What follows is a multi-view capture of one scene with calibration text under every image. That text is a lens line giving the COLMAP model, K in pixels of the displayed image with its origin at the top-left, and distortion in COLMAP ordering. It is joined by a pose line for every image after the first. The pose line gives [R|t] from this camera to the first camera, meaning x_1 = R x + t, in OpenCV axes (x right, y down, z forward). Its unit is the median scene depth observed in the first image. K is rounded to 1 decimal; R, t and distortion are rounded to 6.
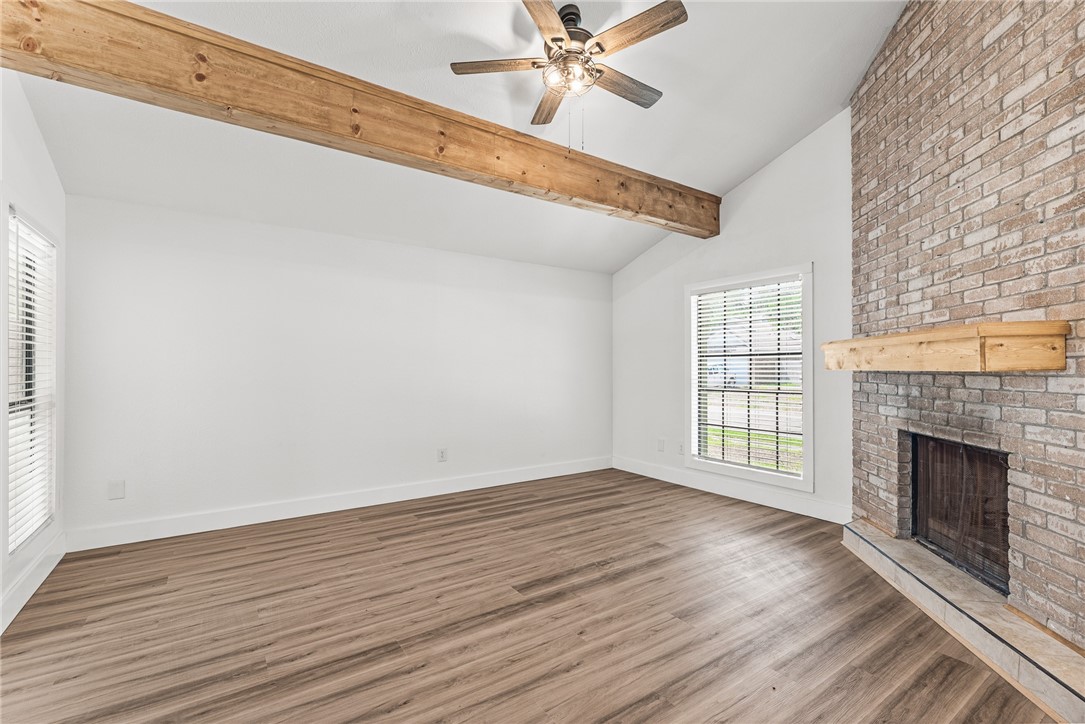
lens RADIAL K [[486.8, 0, 547.4], [0, 486.8, 365.5], [0, 0, 1]] dist [0.000481, 0.000109]
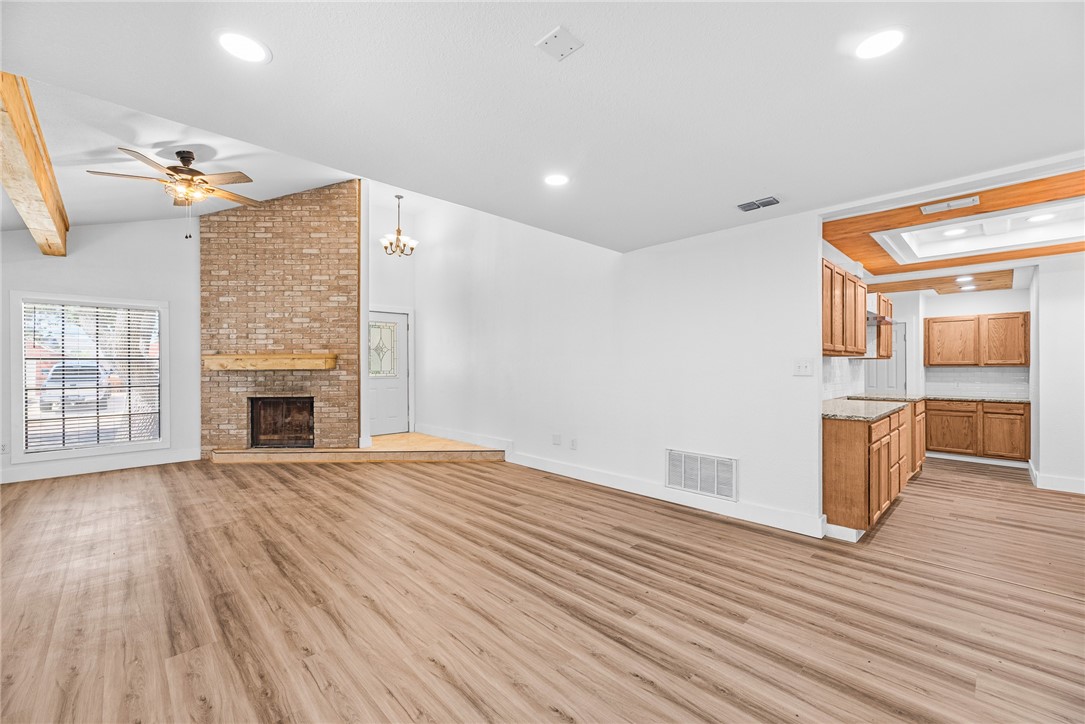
lens RADIAL K [[439.9, 0, 544.1], [0, 439.9, 364.0], [0, 0, 1]] dist [-0.000465, 0.000521]
pose [[-0.161864, 0.007521, 0.986784, -1.530950], [0.000711, 0.999972, -0.007505, 0.001609], [-0.986813, -0.000514, -0.161864, 0.042059]]
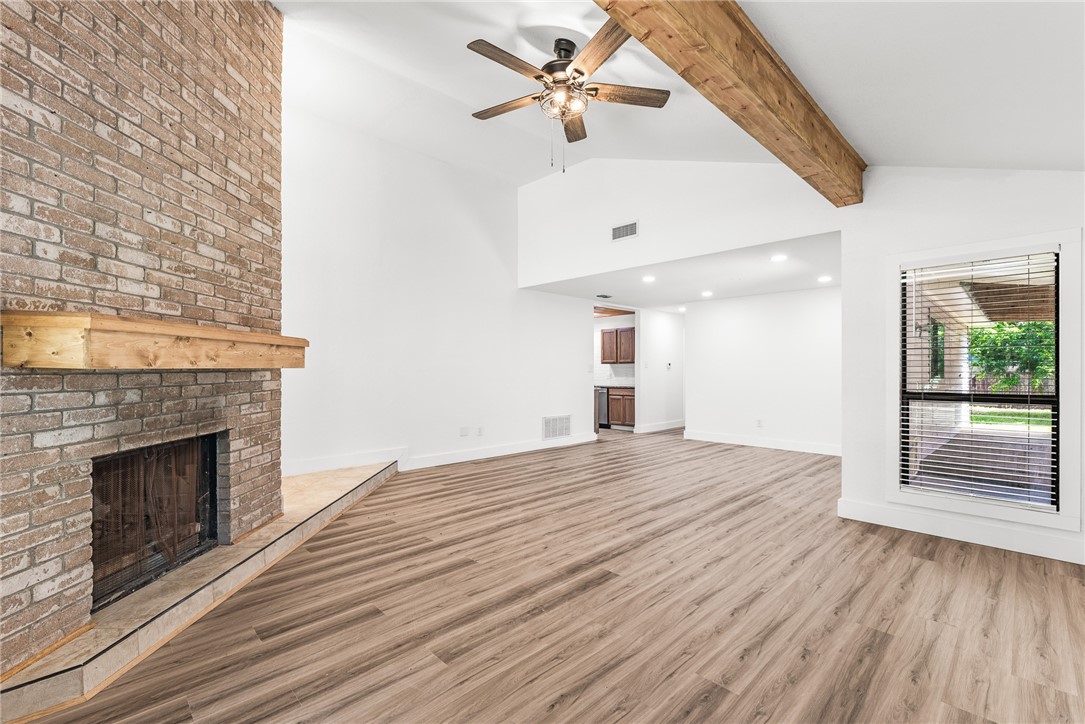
lens RADIAL K [[476.7, 0, 549.9], [0, 476.7, 364.9], [0, 0, 1]] dist [0.001219, -0.000085]
pose [[-0.983783, -0.003501, -0.179330, 0.254927], [-0.001779, 0.999951, -0.009764, 0.011210], [0.179356, -0.009286, -0.983740, 1.947821]]
